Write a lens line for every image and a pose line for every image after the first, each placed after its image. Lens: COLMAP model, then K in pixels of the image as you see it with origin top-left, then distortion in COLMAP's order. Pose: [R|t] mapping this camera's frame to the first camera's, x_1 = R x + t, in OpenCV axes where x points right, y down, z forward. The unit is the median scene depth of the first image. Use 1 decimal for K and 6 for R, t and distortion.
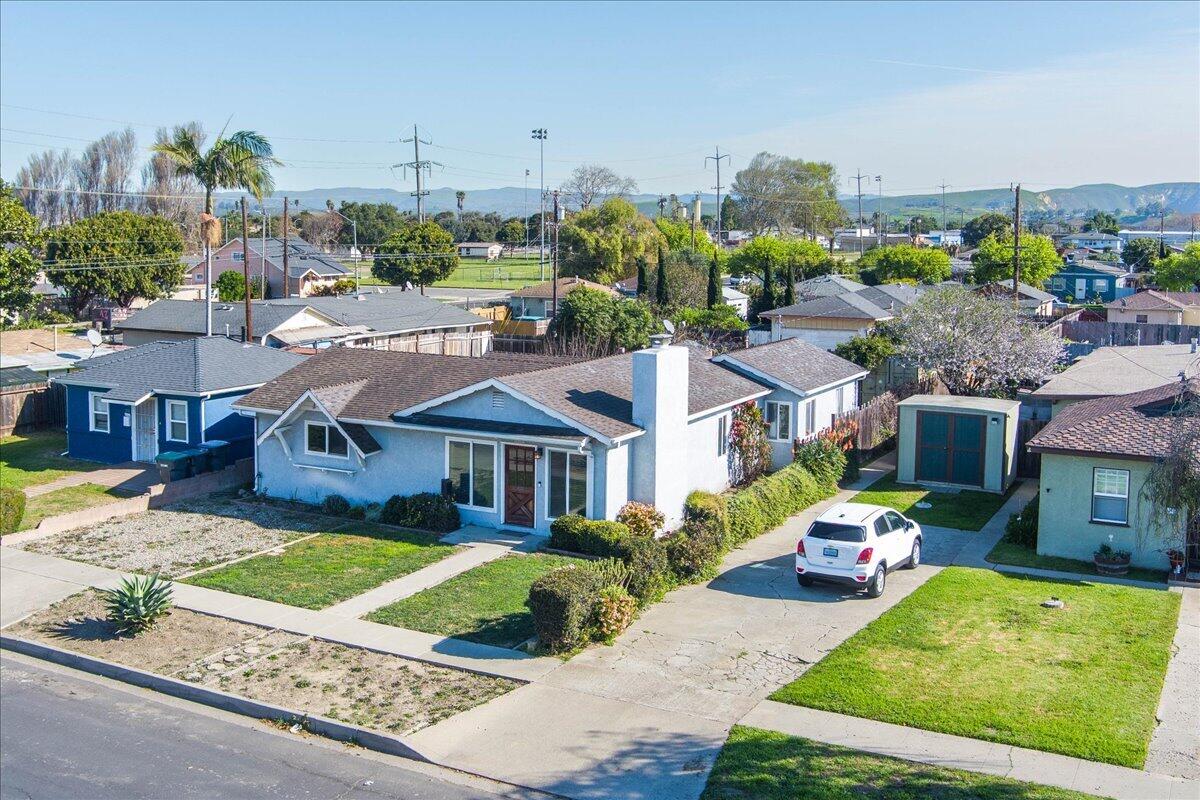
lens RADIAL K [[1275.0, 0, 560.1], [0, 1275.0, 331.1], [0, 0, 1]] dist [-0.067598, -0.011044]
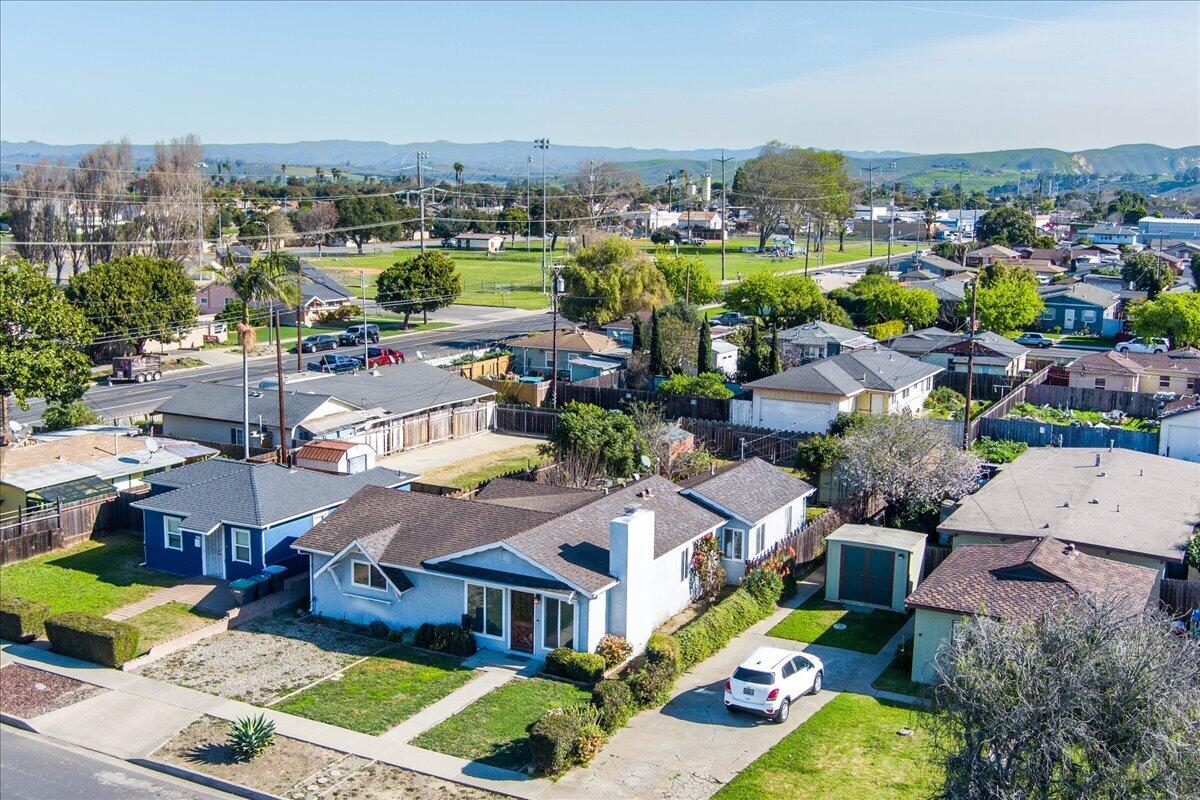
lens RADIAL K [[1353.8, 0, 600.0], [0, 1353.8, 400.0], [0, 0, 1]] dist [-0.068351, 0.002193]
pose [[0.999609, 0.005386, 0.027423, 0.008241], [-0.007469, 0.997048, 0.076416, -0.204061], [-0.026931, -0.076591, 0.996699, -0.349066]]
